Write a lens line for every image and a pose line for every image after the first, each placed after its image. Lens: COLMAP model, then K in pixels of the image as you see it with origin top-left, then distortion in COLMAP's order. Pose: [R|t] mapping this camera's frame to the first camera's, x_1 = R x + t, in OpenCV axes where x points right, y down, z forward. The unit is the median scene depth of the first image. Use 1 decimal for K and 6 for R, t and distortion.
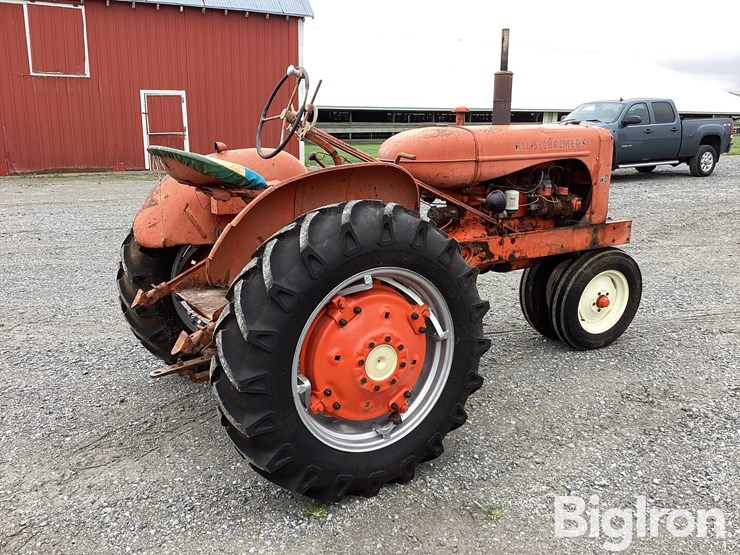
lens RADIAL K [[666.5, 0, 372.5], [0, 666.5, 278.3], [0, 0, 1]] dist [0.104463, -0.174126]
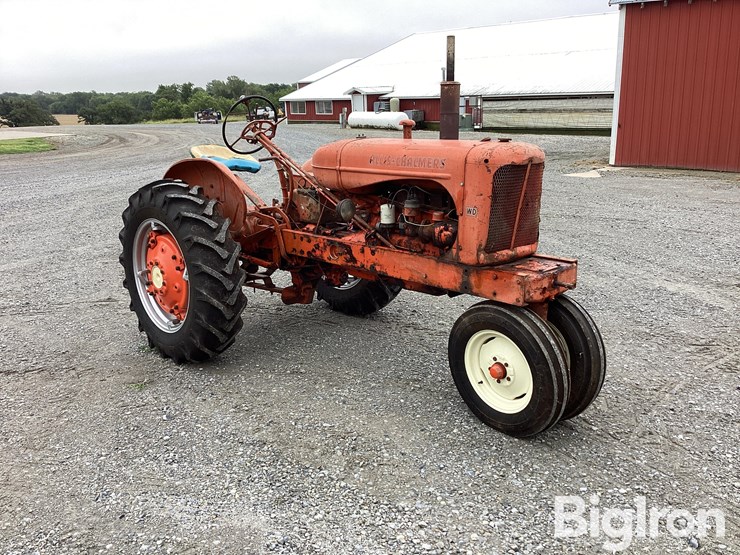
lens RADIAL K [[673.7, 0, 372.9], [0, 673.7, 278.4], [0, 0, 1]] dist [0.072049, -0.135898]
pose [[0.204472, 0.228335, -0.951869, 1.184217], [-0.223033, 0.957704, 0.181825, -0.203355], [0.953125, 0.175120, 0.246749, 0.750038]]
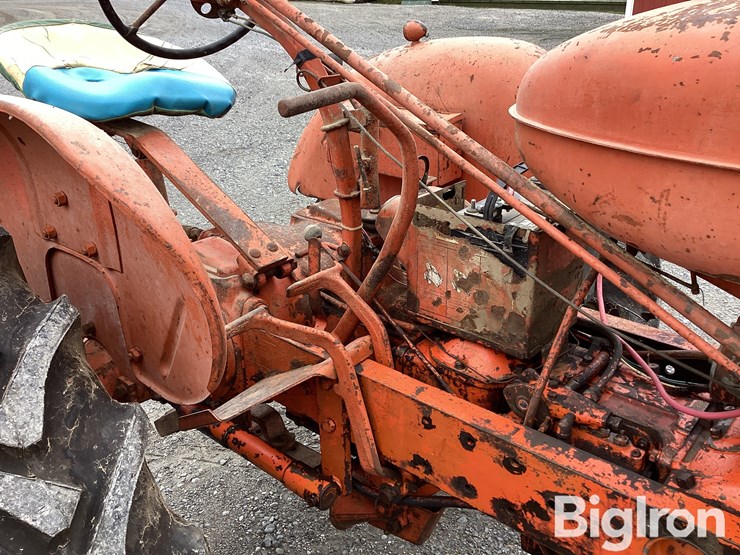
lens RADIAL K [[673.7, 0, 372.9], [0, 673.7, 278.4], [0, 0, 1]] dist [0.072049, -0.135898]
pose [[0.303097, 0.372986, -0.876934, 0.261068], [-0.217937, 0.922965, 0.317238, -0.169692], [0.927705, 0.094963, 0.361035, 0.767478]]
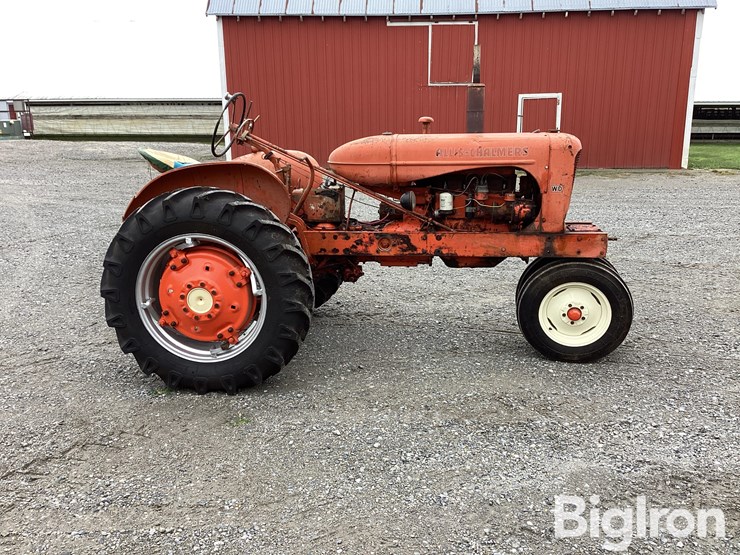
lens RADIAL K [[673.7, 0, 372.9], [0, 673.7, 278.4], [0, 0, 1]] dist [0.072049, -0.135898]
pose [[0.783200, 0.134722, -0.606999, 0.808508], [-0.134695, 0.989824, 0.045894, -0.025891], [0.607005, 0.045816, 0.793376, 0.047513]]
